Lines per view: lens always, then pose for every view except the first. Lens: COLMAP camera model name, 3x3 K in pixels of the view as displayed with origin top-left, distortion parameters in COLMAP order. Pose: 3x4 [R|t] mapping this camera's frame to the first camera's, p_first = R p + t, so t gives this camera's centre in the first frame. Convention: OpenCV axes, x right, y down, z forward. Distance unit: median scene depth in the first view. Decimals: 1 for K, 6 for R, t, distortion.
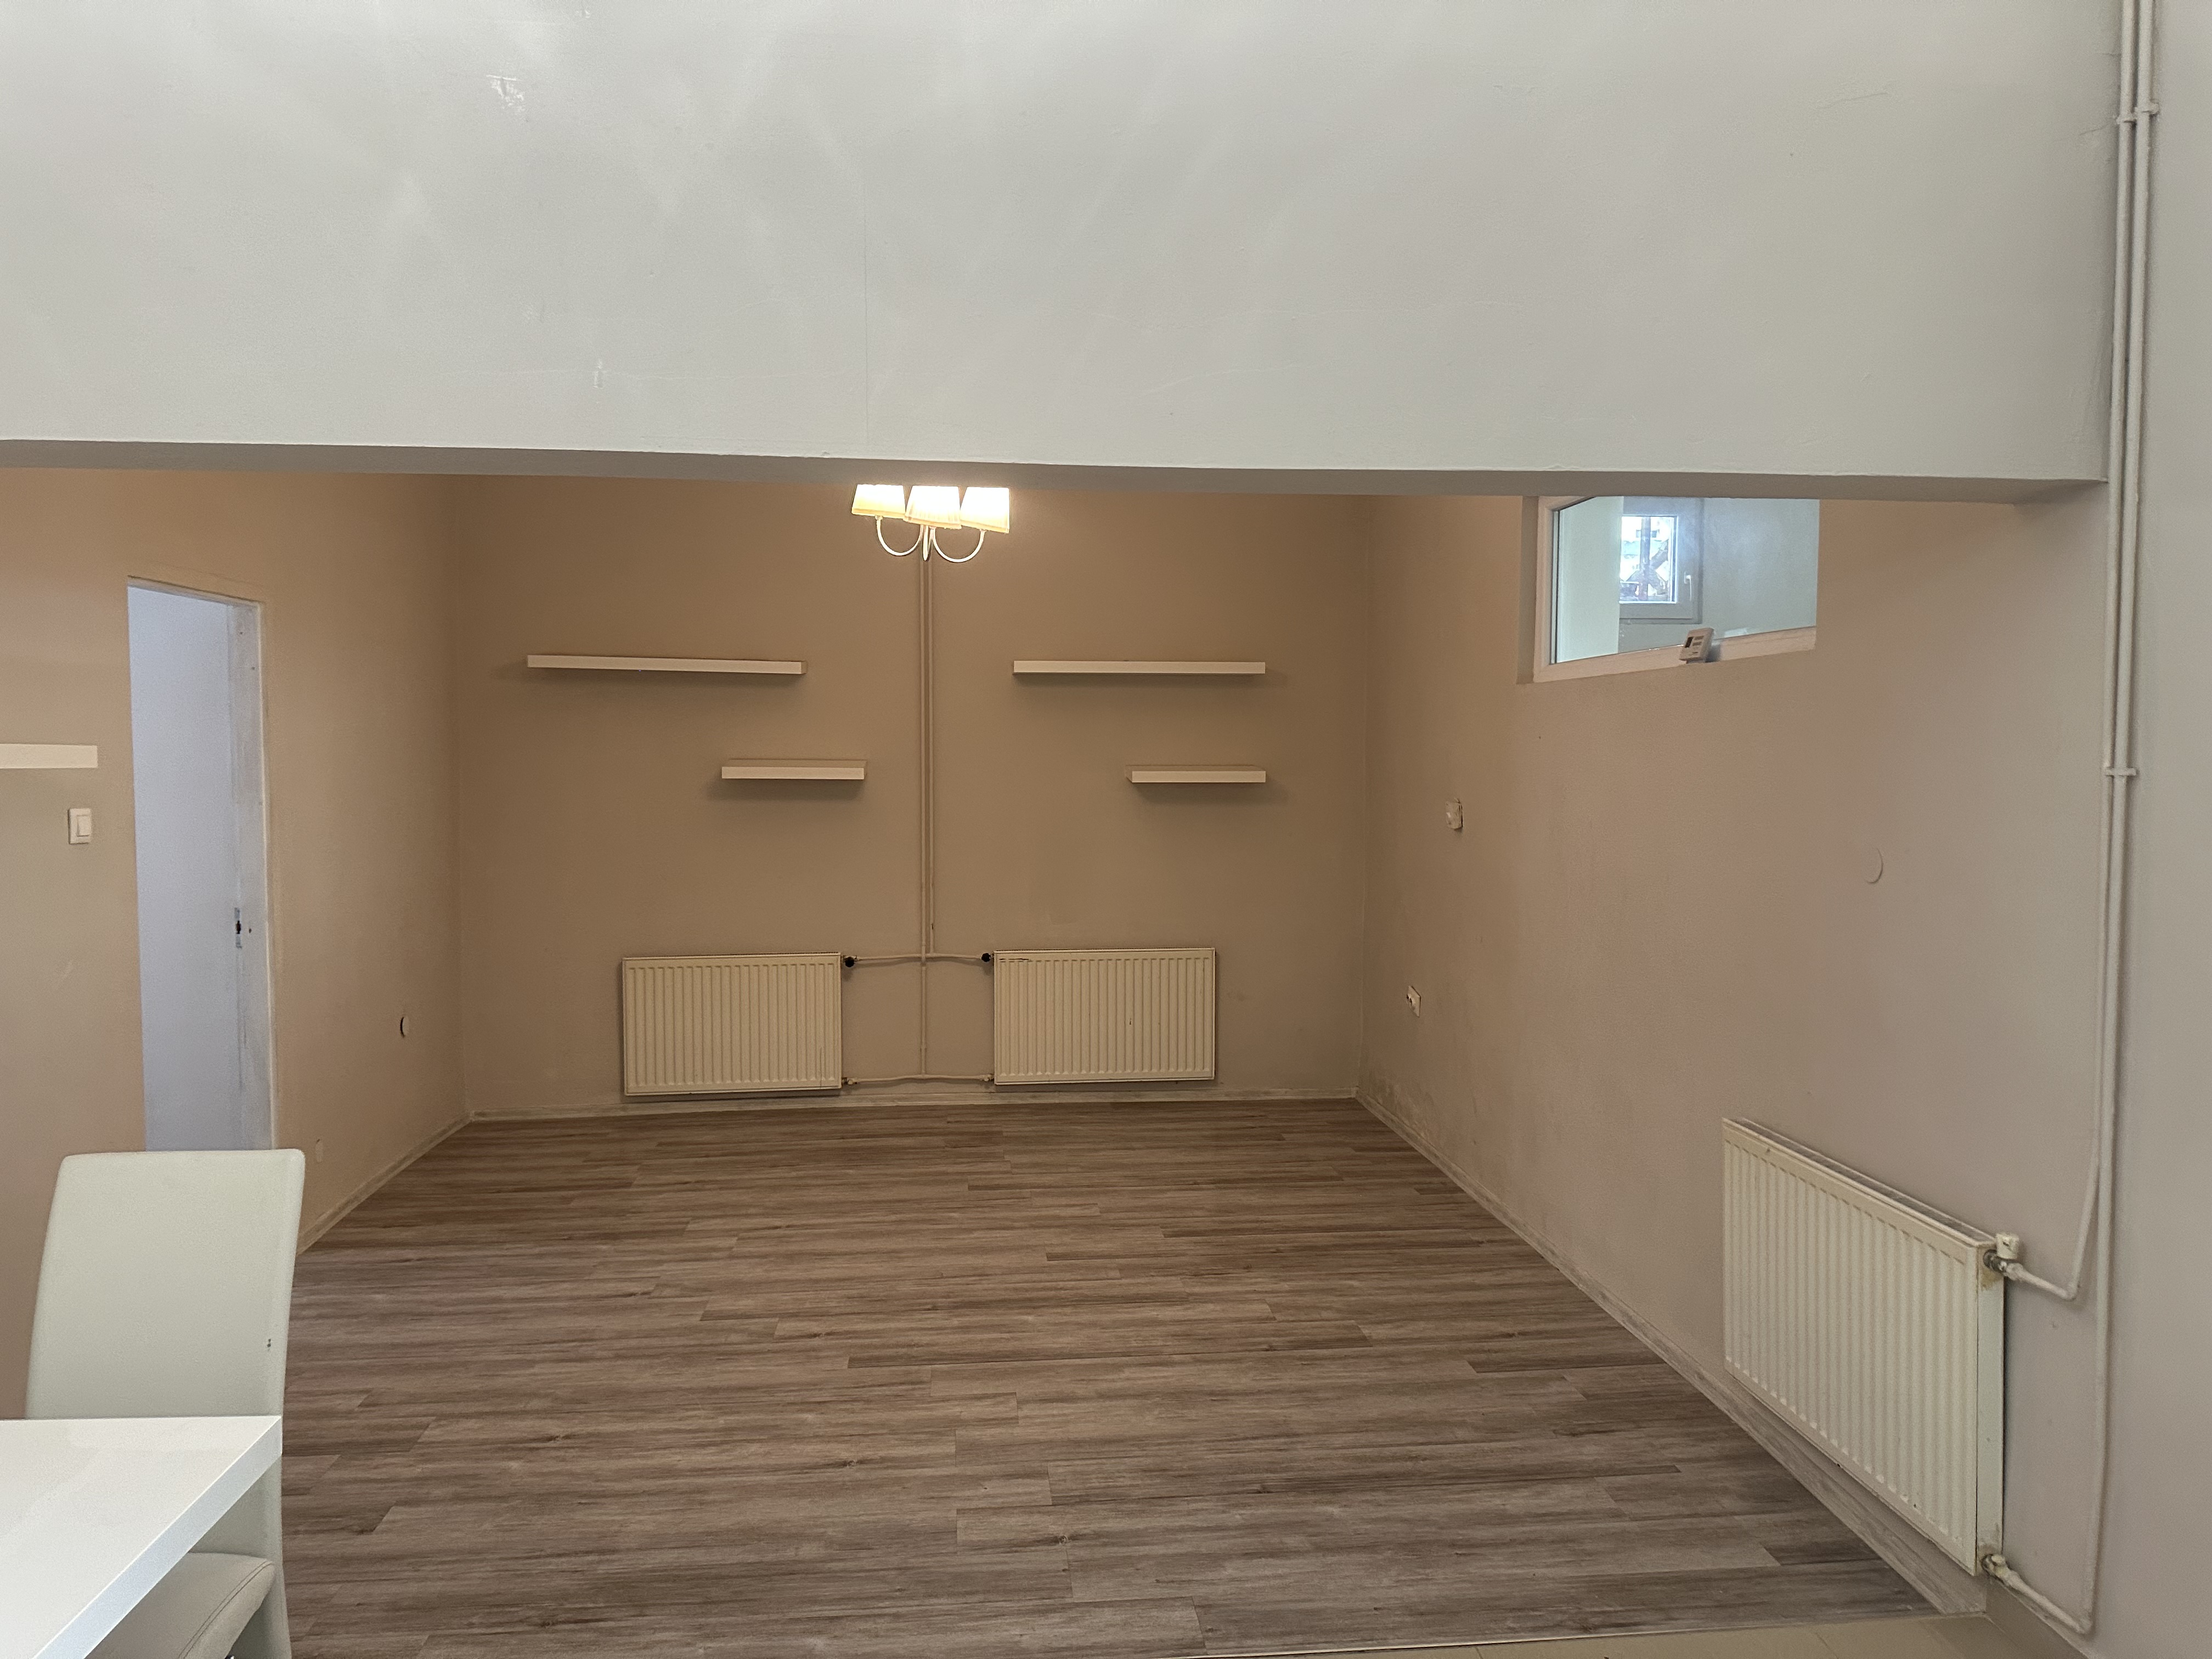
lens RADIAL K [[1584.3, 0, 1117.3], [0, 1584.3, 829.1], [0, 0, 1]] dist [0.037732, -0.041379]
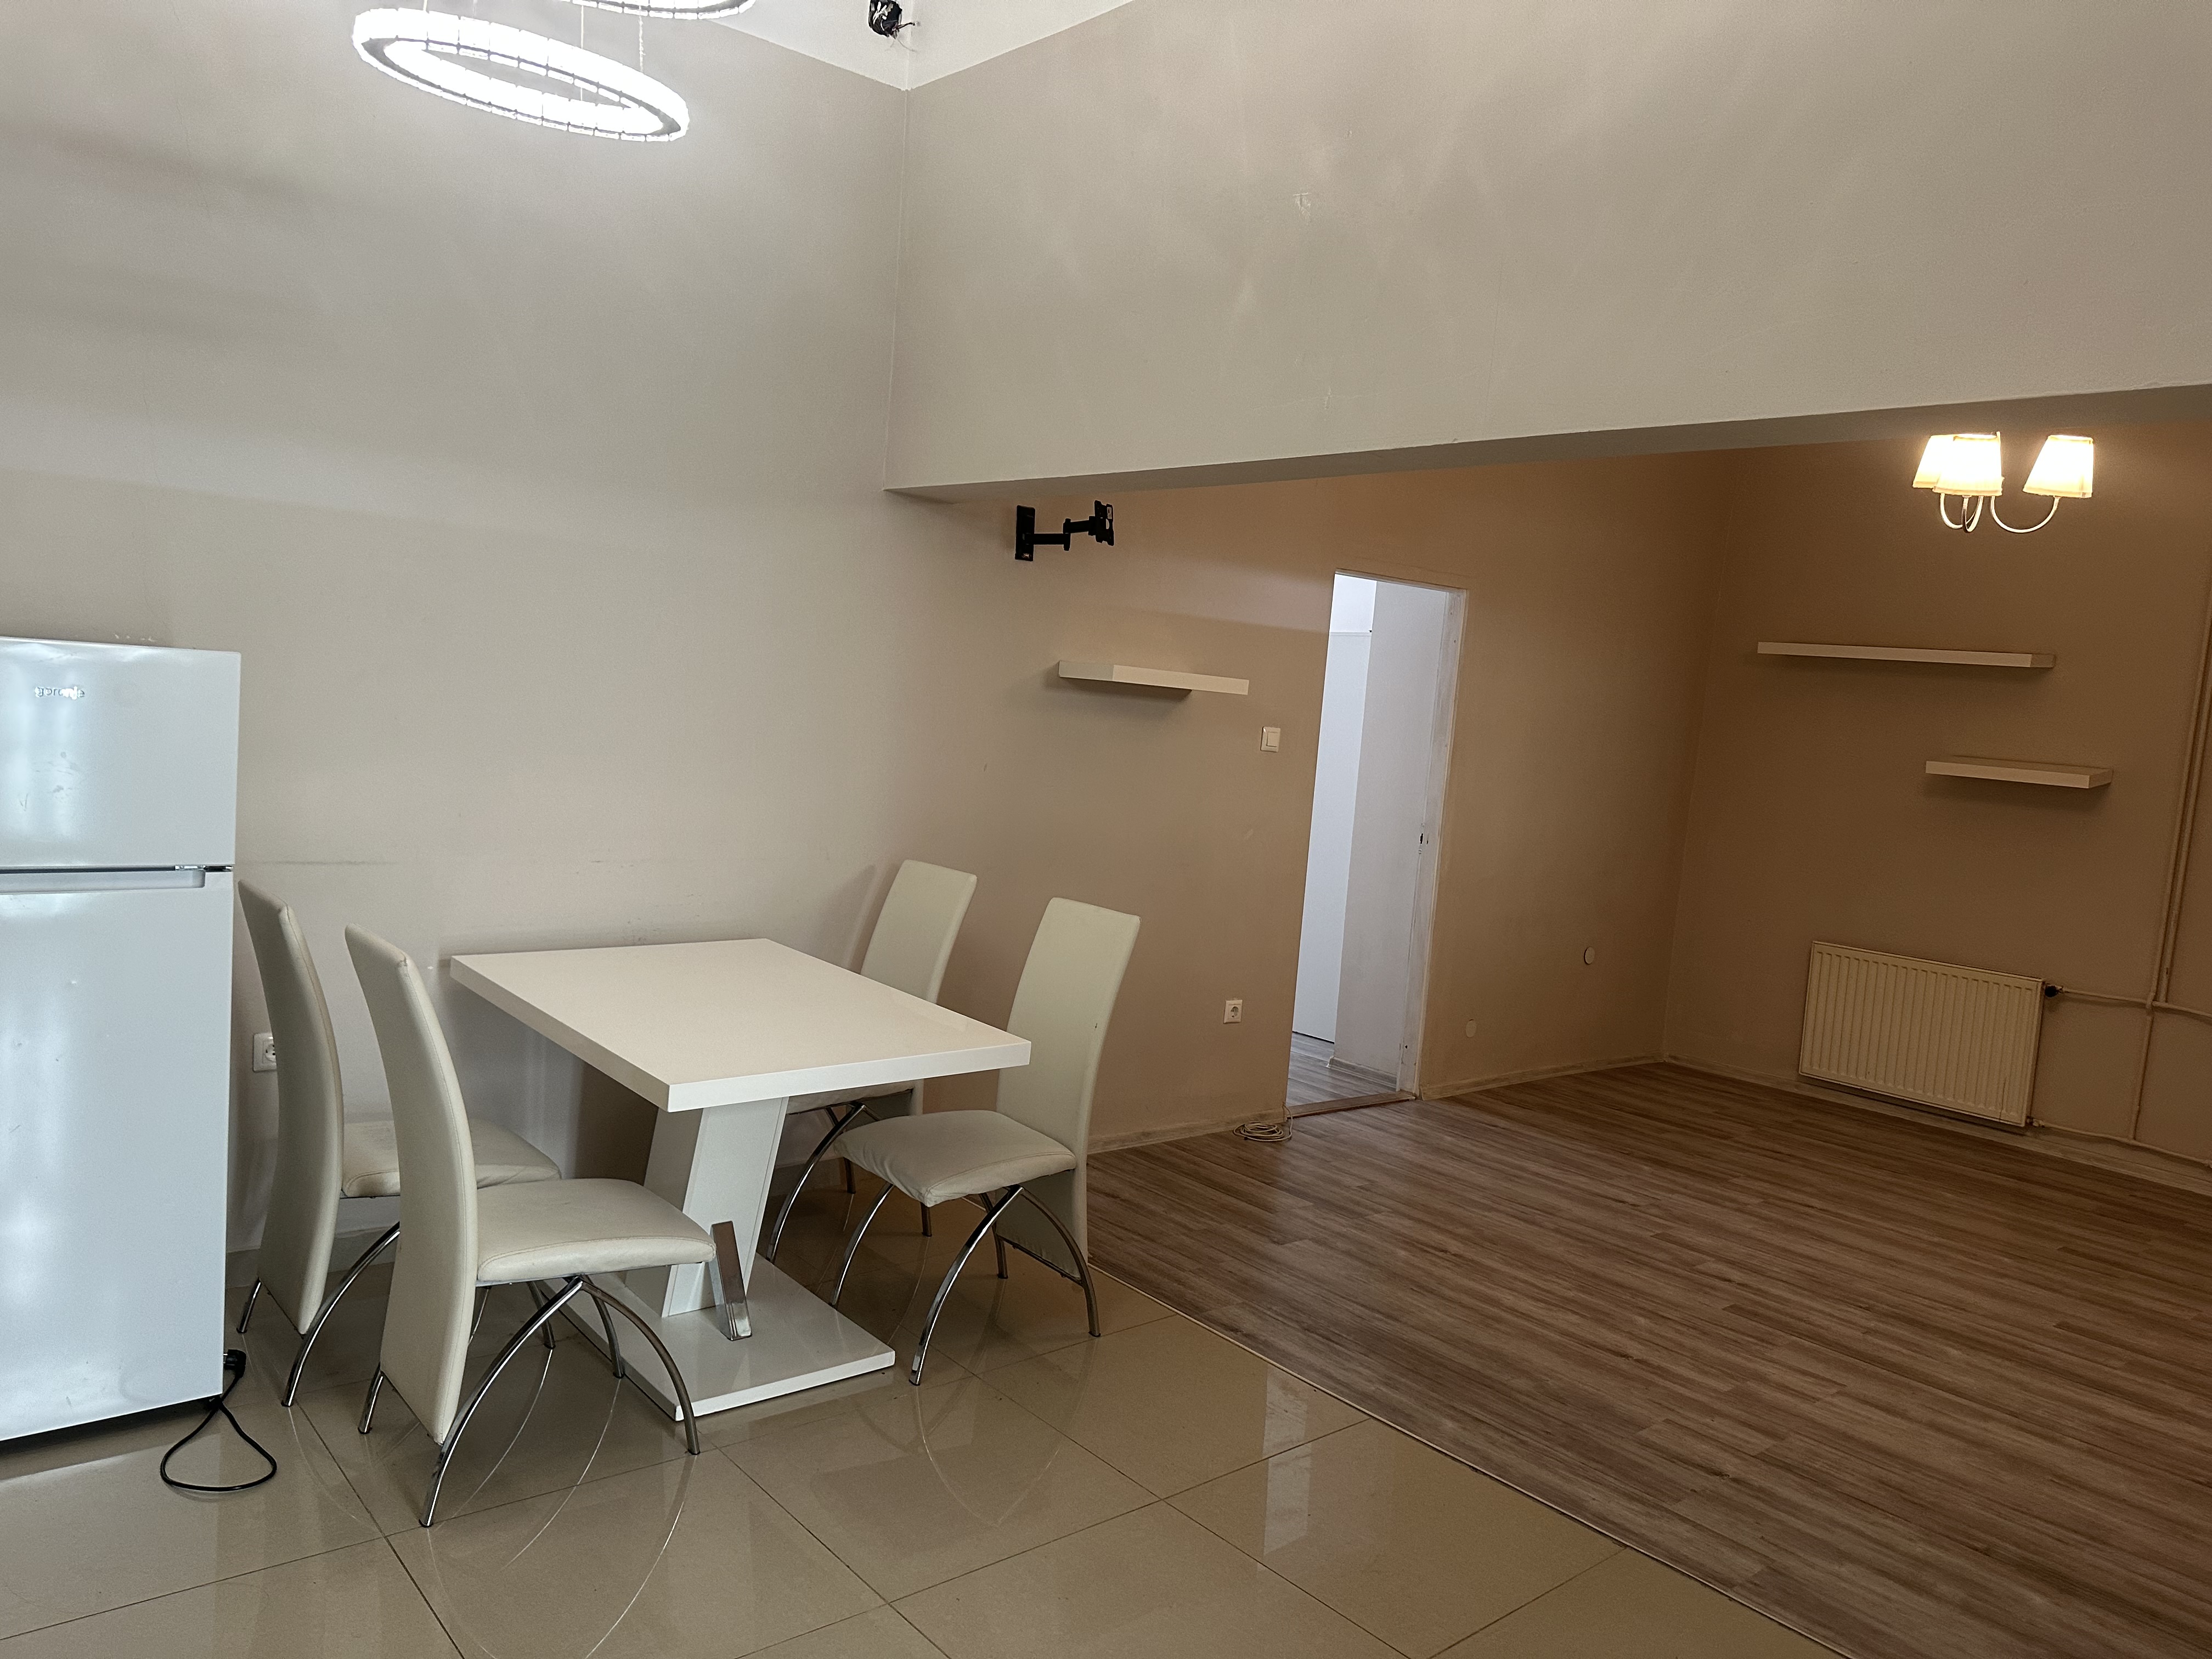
lens RADIAL K [[1584.3, 0, 1117.3], [0, 1584.3, 829.1], [0, 0, 1]] dist [0.037732, -0.041379]
pose [[0.598380, 0.129645, -0.790654, 0.359041], [-0.136920, 0.988852, 0.058521, 0.017537], [0.789427, 0.073239, 0.609460, 0.020187]]
